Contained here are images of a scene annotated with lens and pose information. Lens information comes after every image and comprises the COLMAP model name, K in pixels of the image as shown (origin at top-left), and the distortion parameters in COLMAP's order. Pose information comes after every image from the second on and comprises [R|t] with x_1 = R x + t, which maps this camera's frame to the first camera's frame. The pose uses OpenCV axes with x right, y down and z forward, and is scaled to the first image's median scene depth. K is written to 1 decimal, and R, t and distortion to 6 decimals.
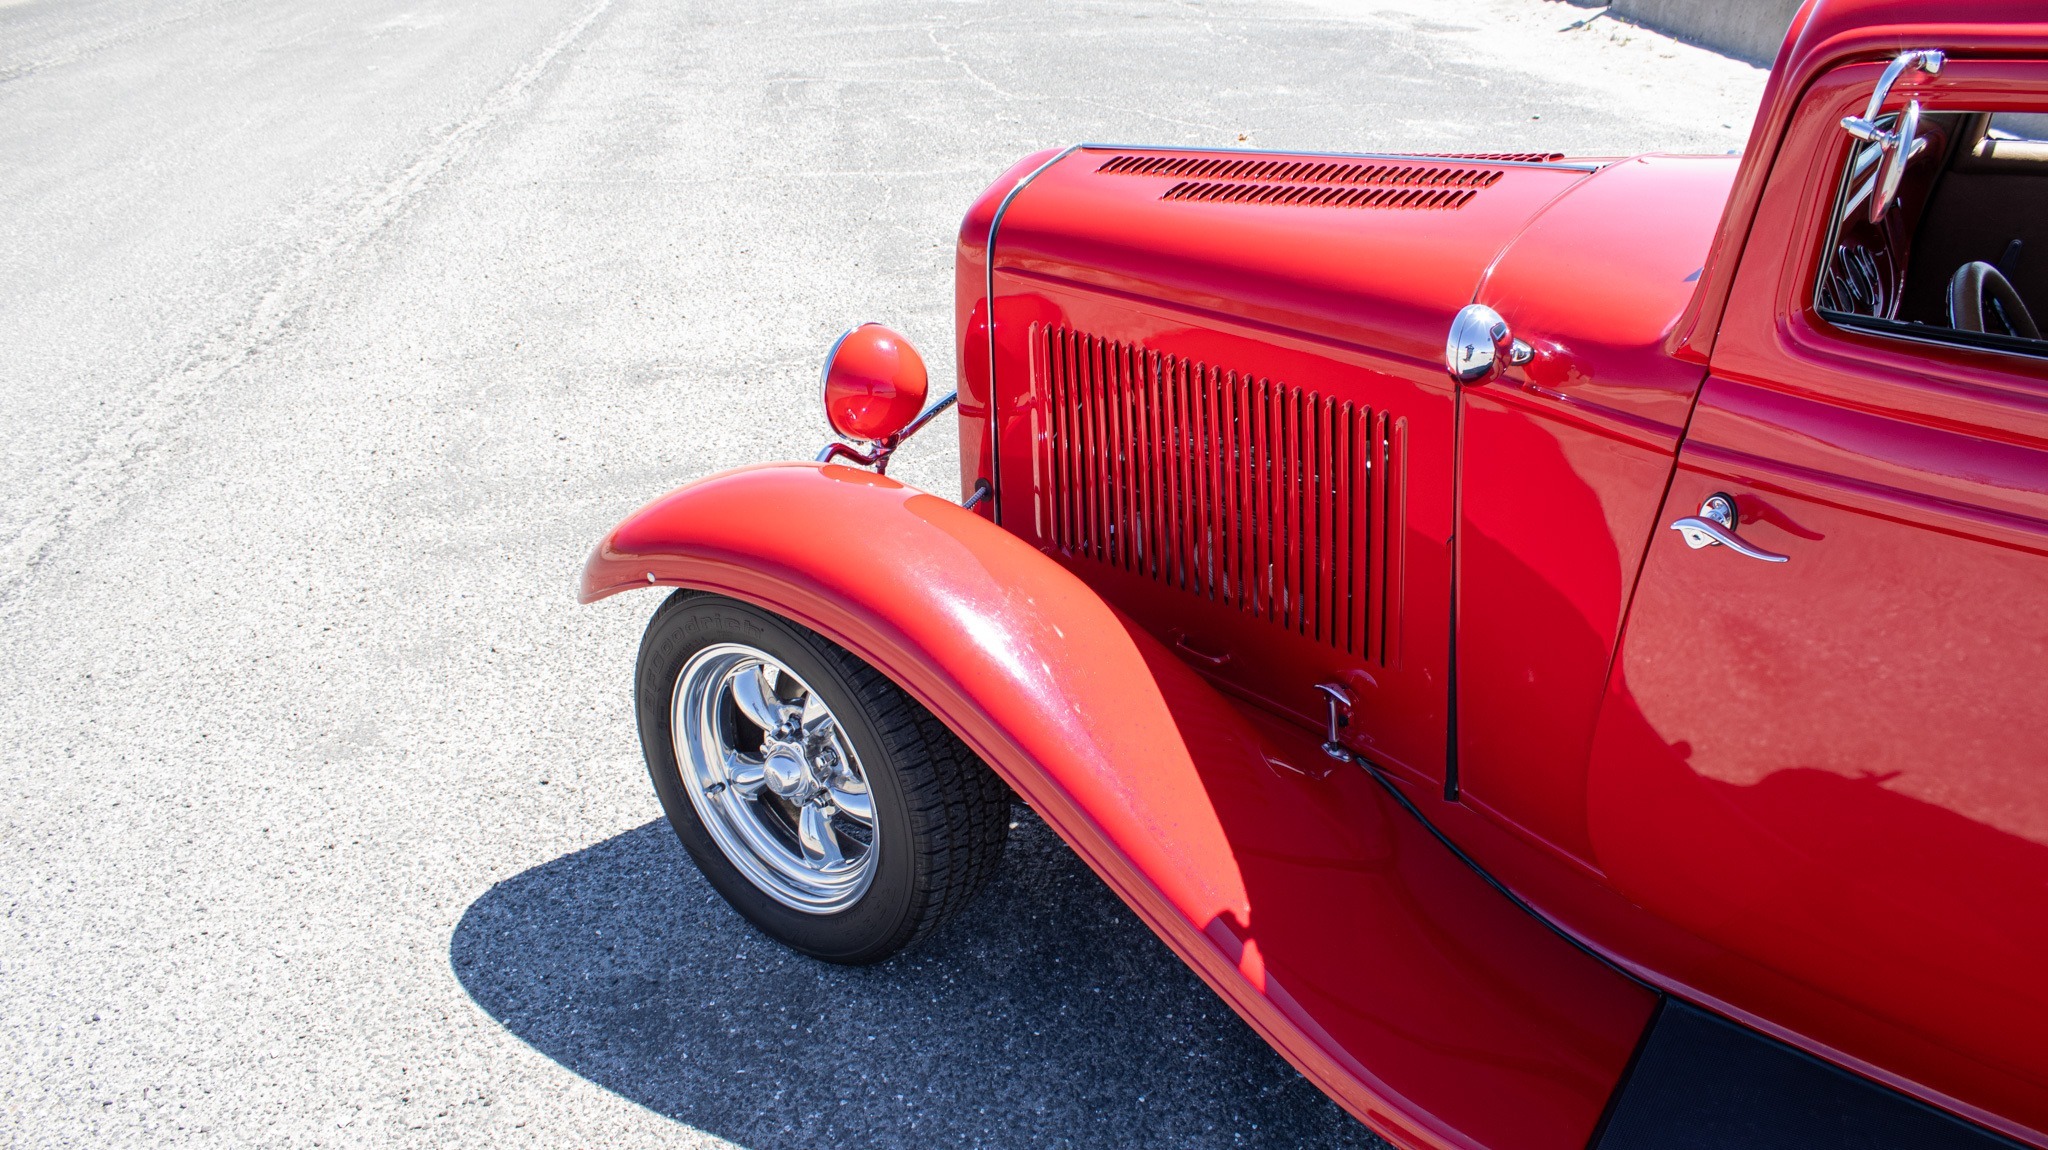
lens RADIAL K [[1705.0, 0, 1051.8], [0, 1705.0, 590.7], [0, 0, 1]] dist [-0.173546, 0.161206]
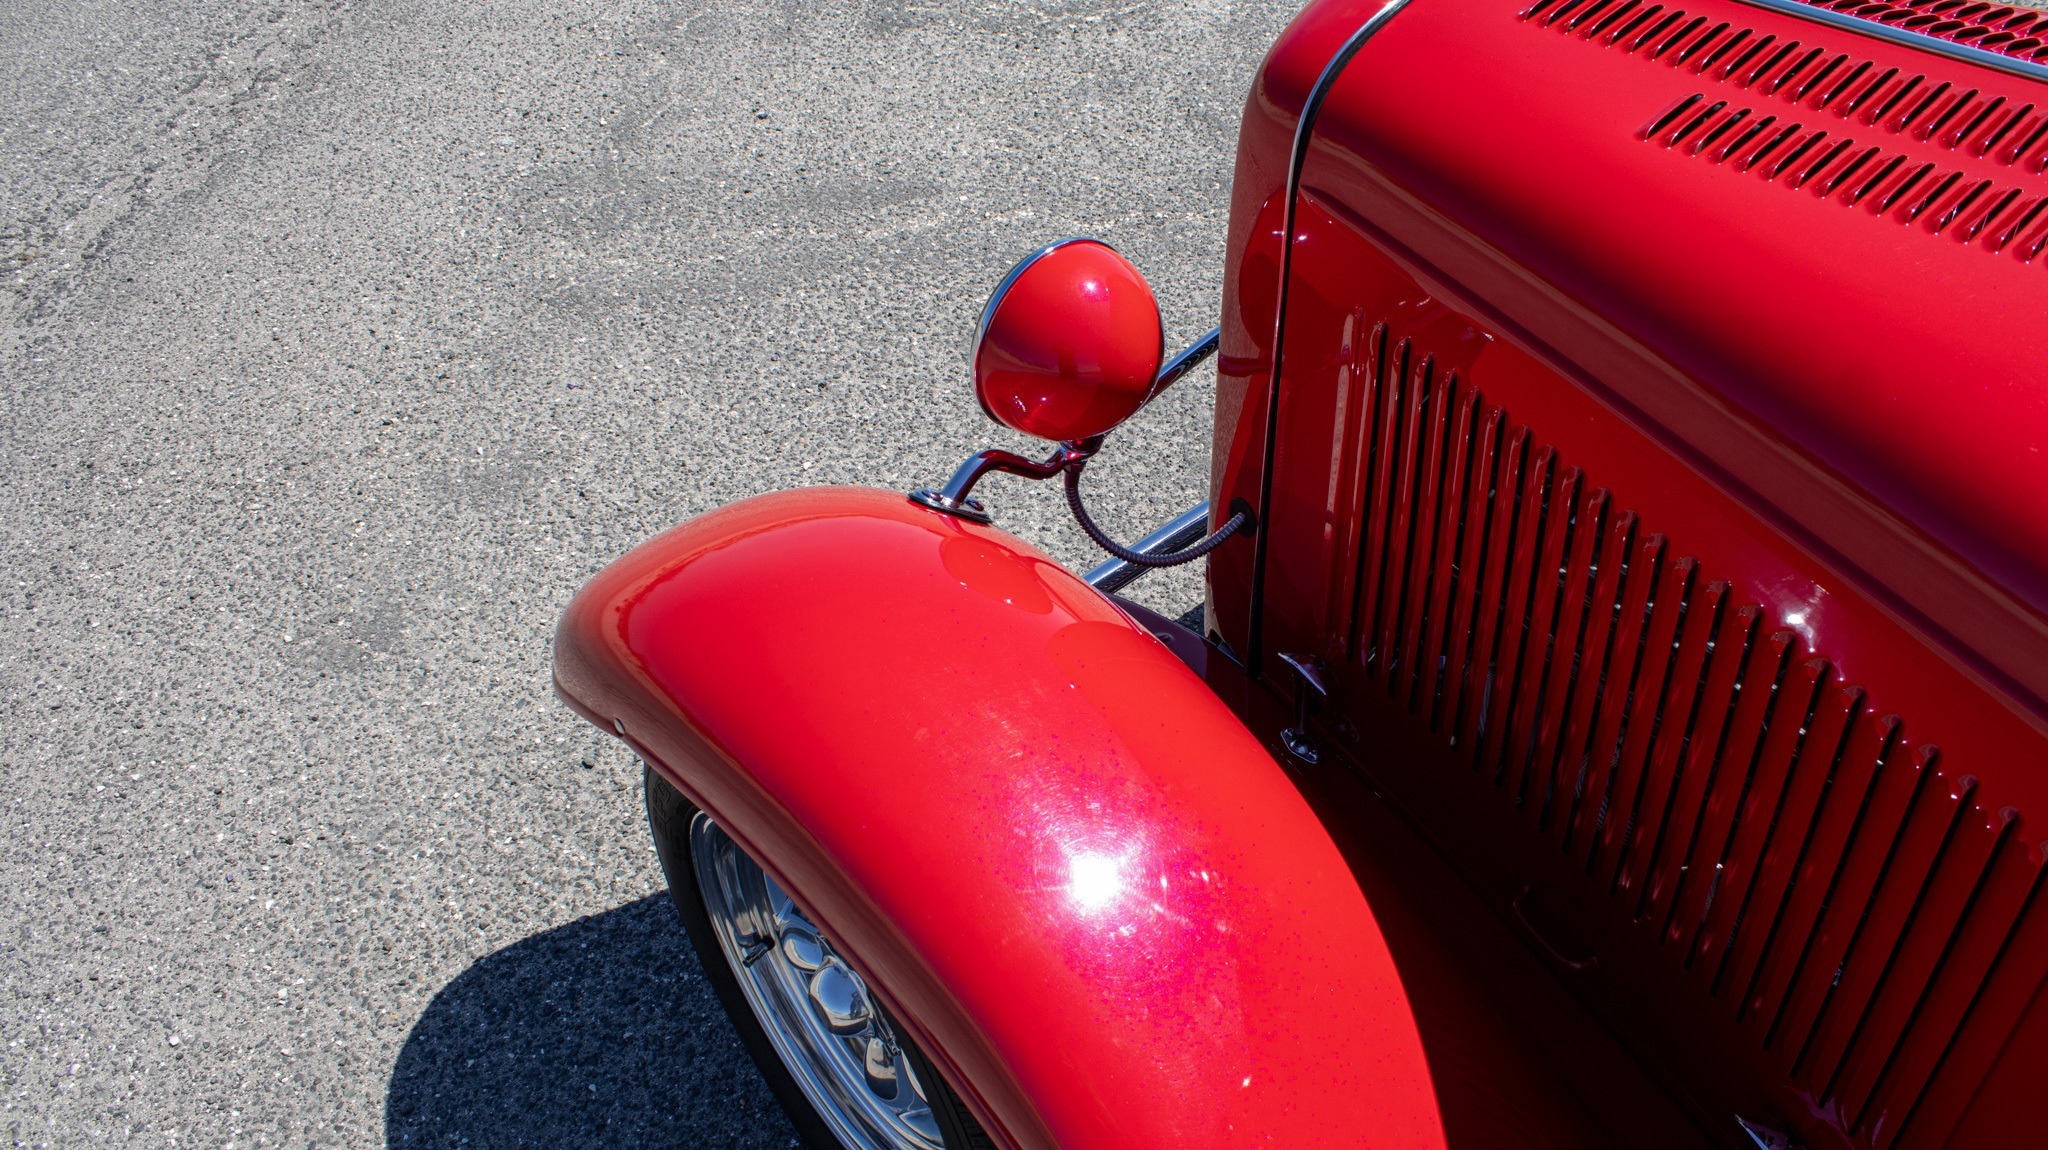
lens RADIAL K [[1705.0, 0, 1051.8], [0, 1705.0, 590.7], [0, 0, 1]] dist [-0.173546, 0.161206]
pose [[0.972397, 0.158874, -0.170886, 0.000981], [-0.103146, 0.949622, 0.295938, -0.184595], [0.209294, -0.270143, 0.939797, 0.376462]]
